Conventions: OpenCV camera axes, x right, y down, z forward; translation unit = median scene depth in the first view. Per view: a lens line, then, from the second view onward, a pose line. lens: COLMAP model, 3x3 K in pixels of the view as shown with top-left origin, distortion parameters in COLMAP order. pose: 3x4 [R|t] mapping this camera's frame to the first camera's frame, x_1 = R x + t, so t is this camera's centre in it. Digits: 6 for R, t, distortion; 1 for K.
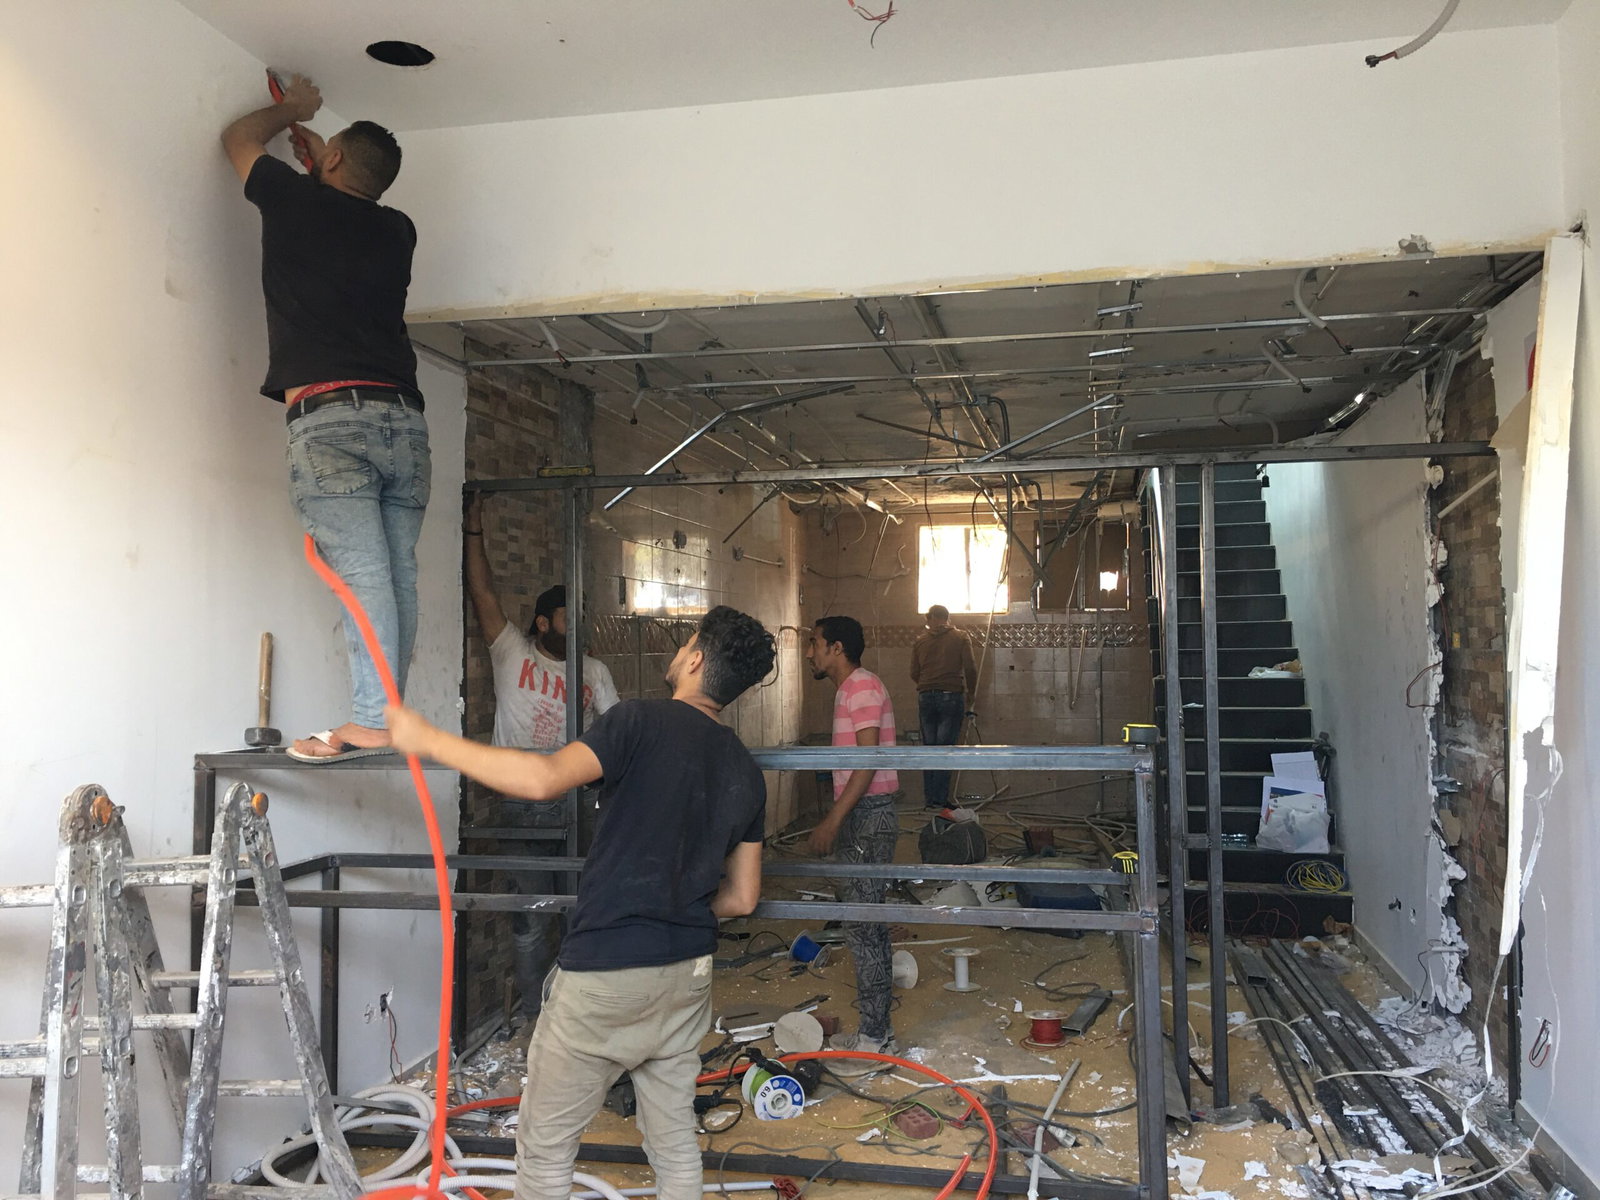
lens RADIAL K [[1368.4, 0, 798.1], [0, 1368.4, 593.6], [0, 0, 1]] dist [0.095873, -0.127031]
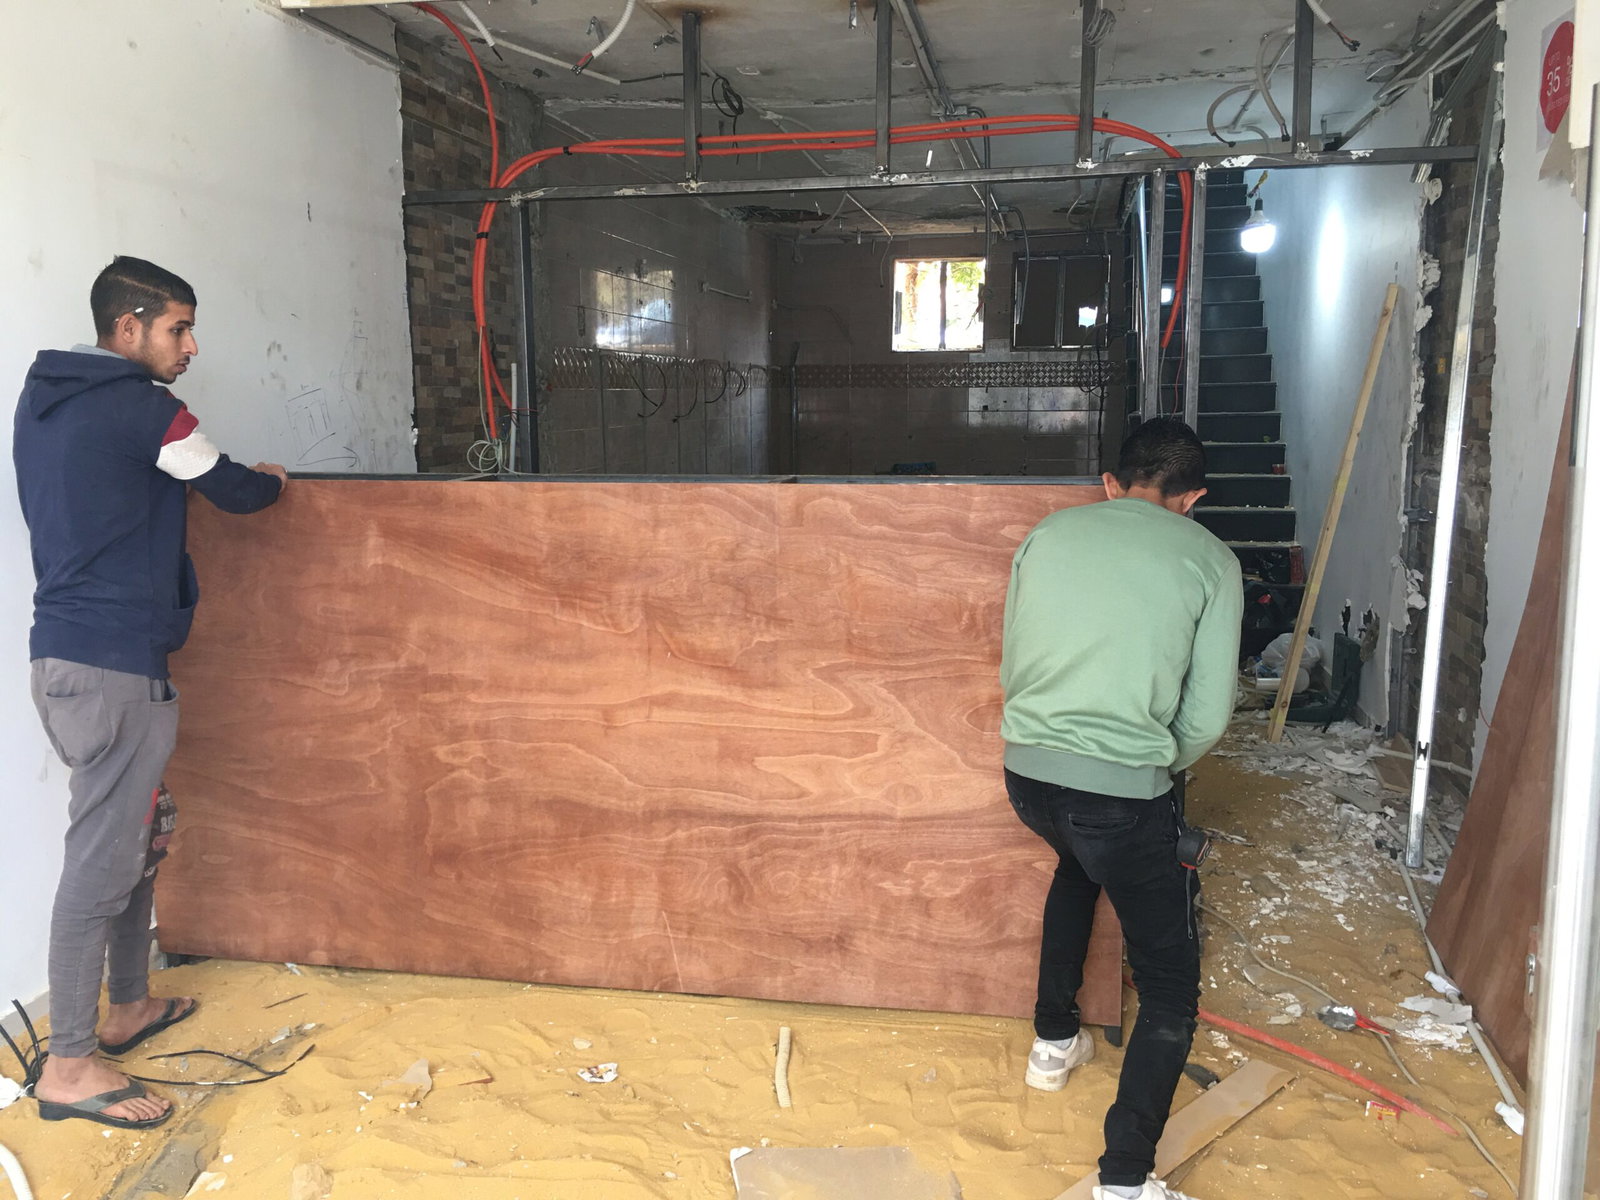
lens RADIAL K [[1368.4, 0, 797.1], [0, 1368.4, 590.3], [0, 0, 1]] dist [0.095873, -0.127031]
pose [[0.999852, -0.002211, 0.017049, 0.007292], [-0.000875, 0.983864, 0.178917, 0.013923], [-0.017169, -0.178906, 0.983716, 0.024272]]
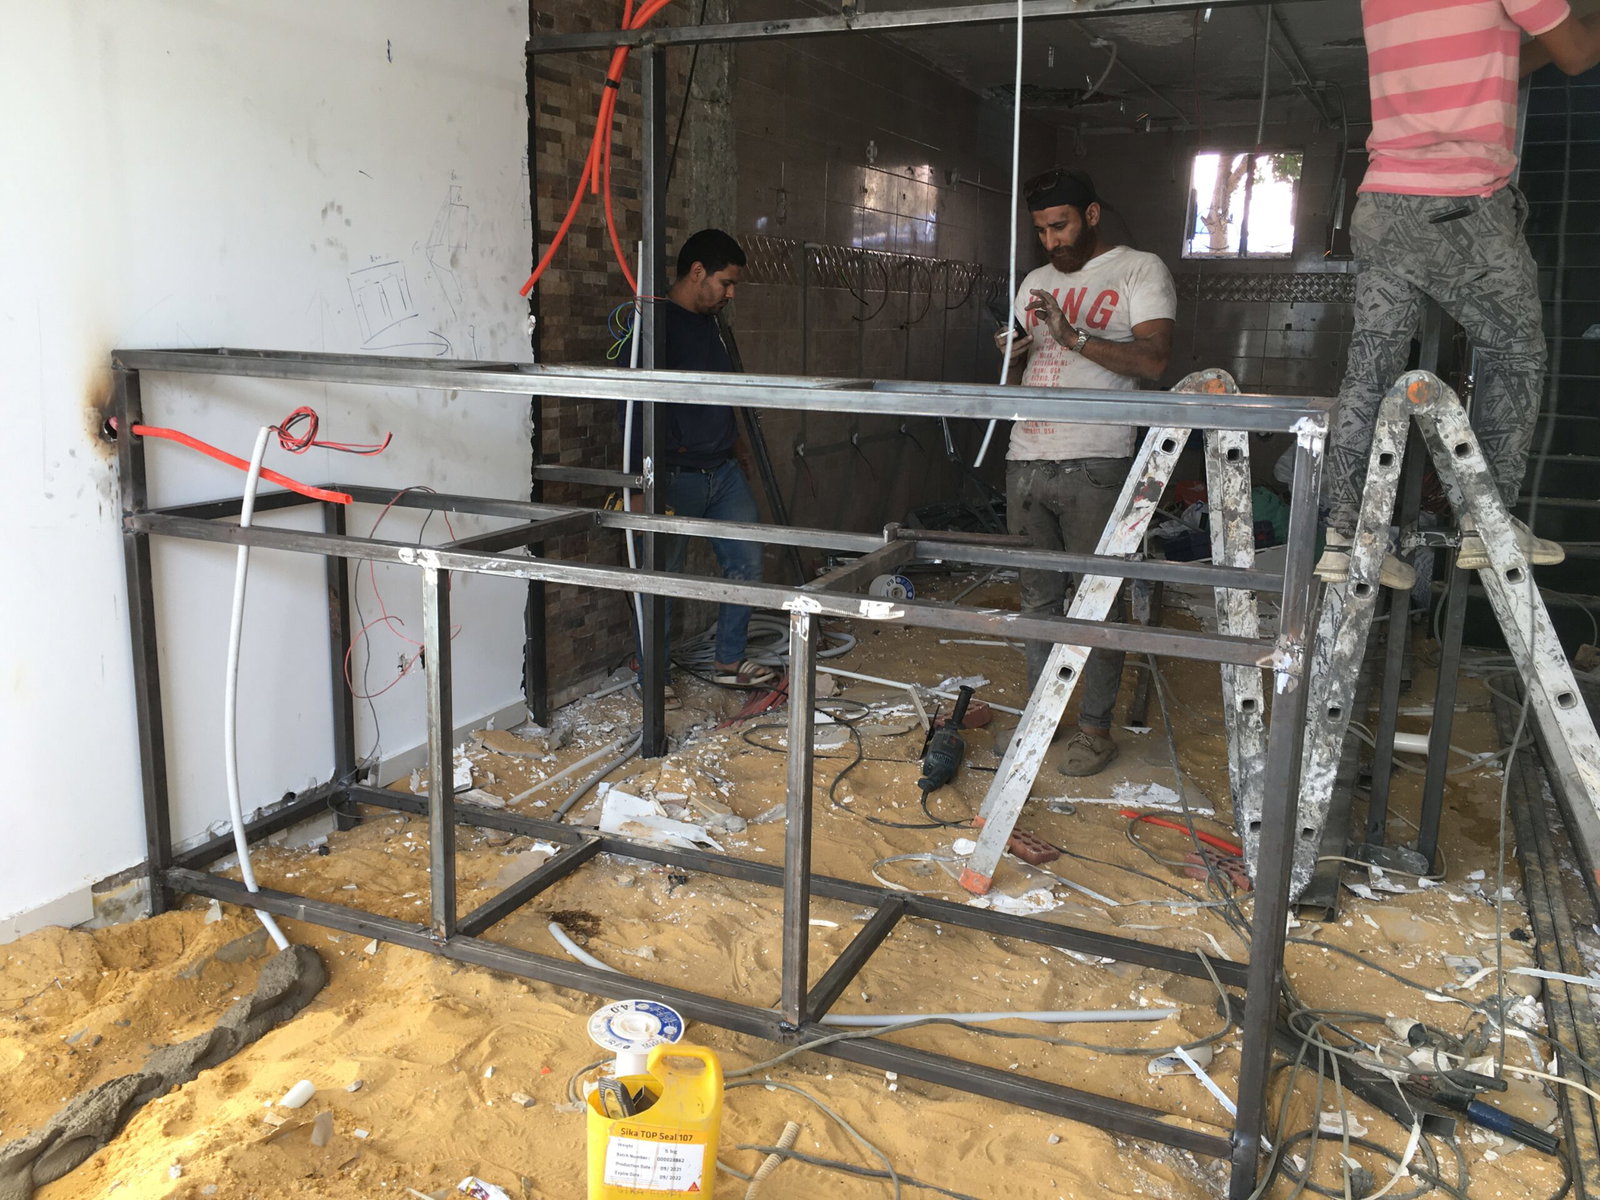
lens RADIAL K [[1368.4, 0, 801.0], [0, 1368.4, 588.1], [0, 0, 1]] dist [0.095873, -0.127031]
pose [[0.977202, 0.073964, -0.199014, 0.091161], [-0.025104, 0.971034, 0.237620, 0.031338], [0.210824, -0.227207, 0.950752, 0.182141]]
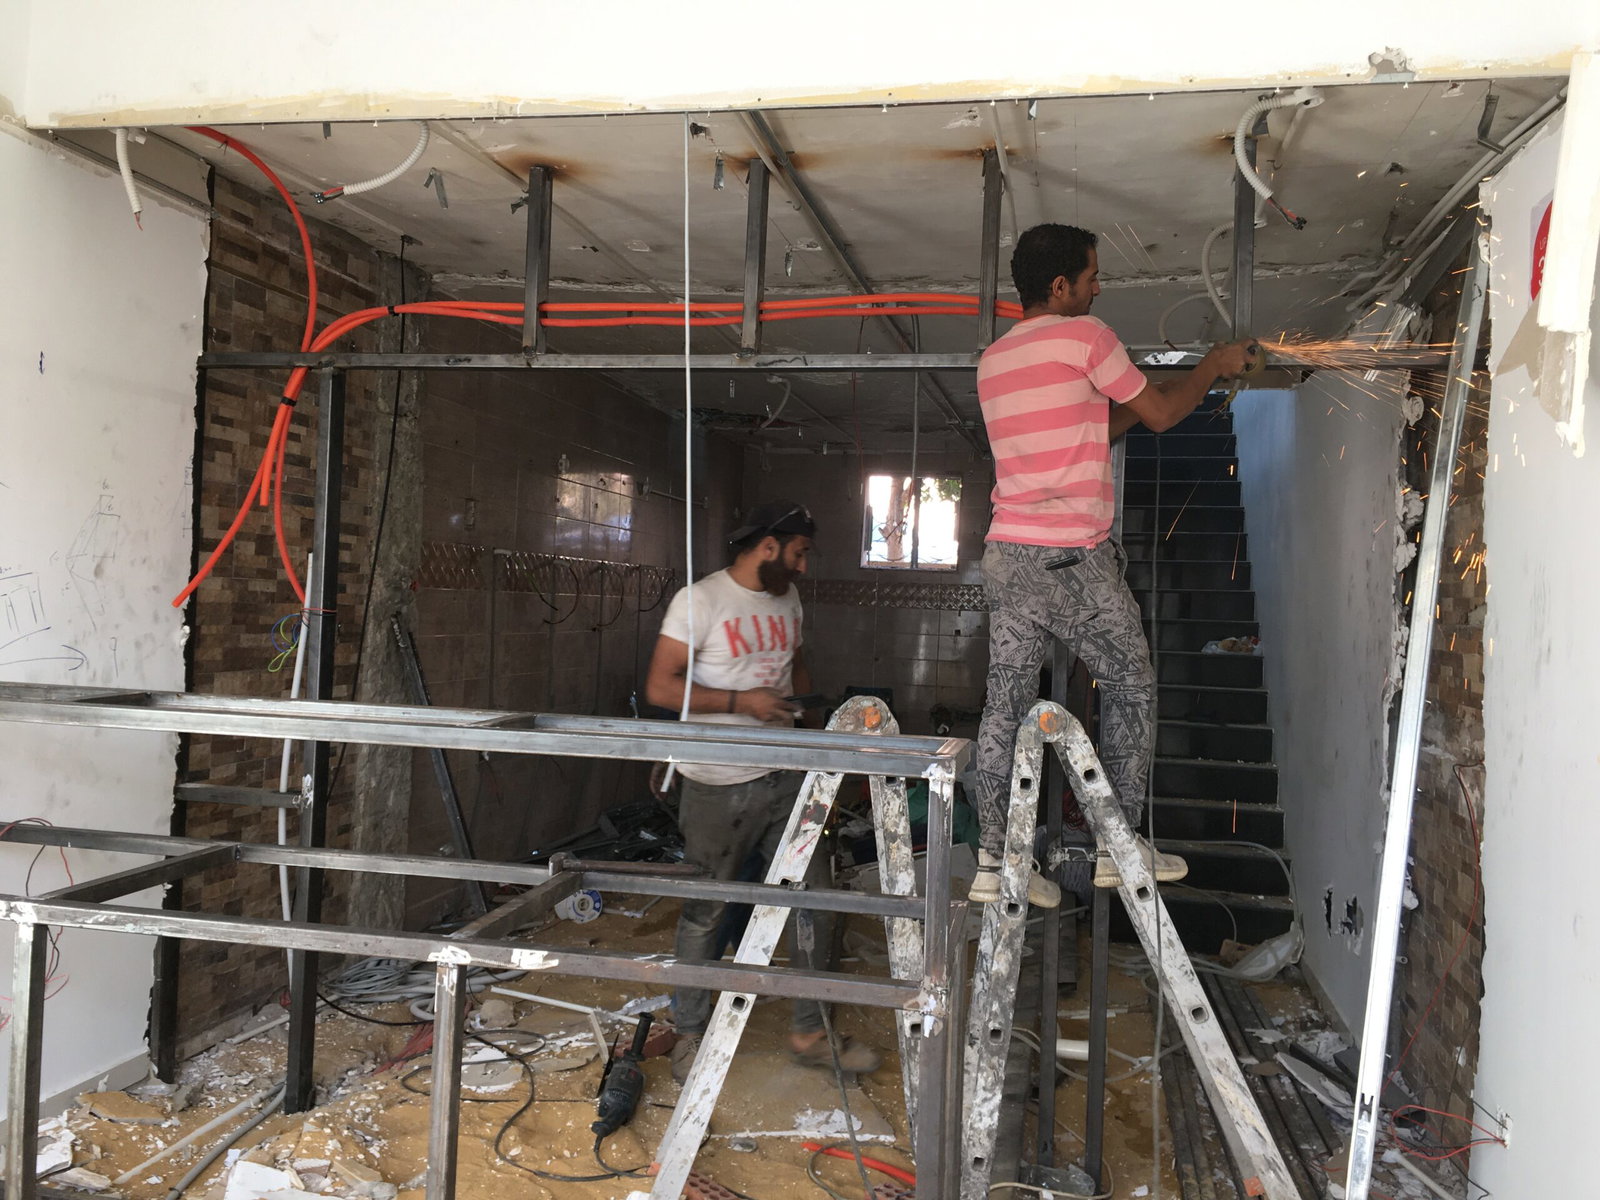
lens RADIAL K [[1368.4, 0, 802.0], [0, 1368.4, 586.9], [0, 0, 1]] dist [0.095873, -0.127031]
pose [[0.998815, 0.048662, 0.001165, 0.103546], [-0.048676, 0.998543, 0.023302, 0.016346], [-0.000030, -0.023332, 0.999728, 0.183668]]
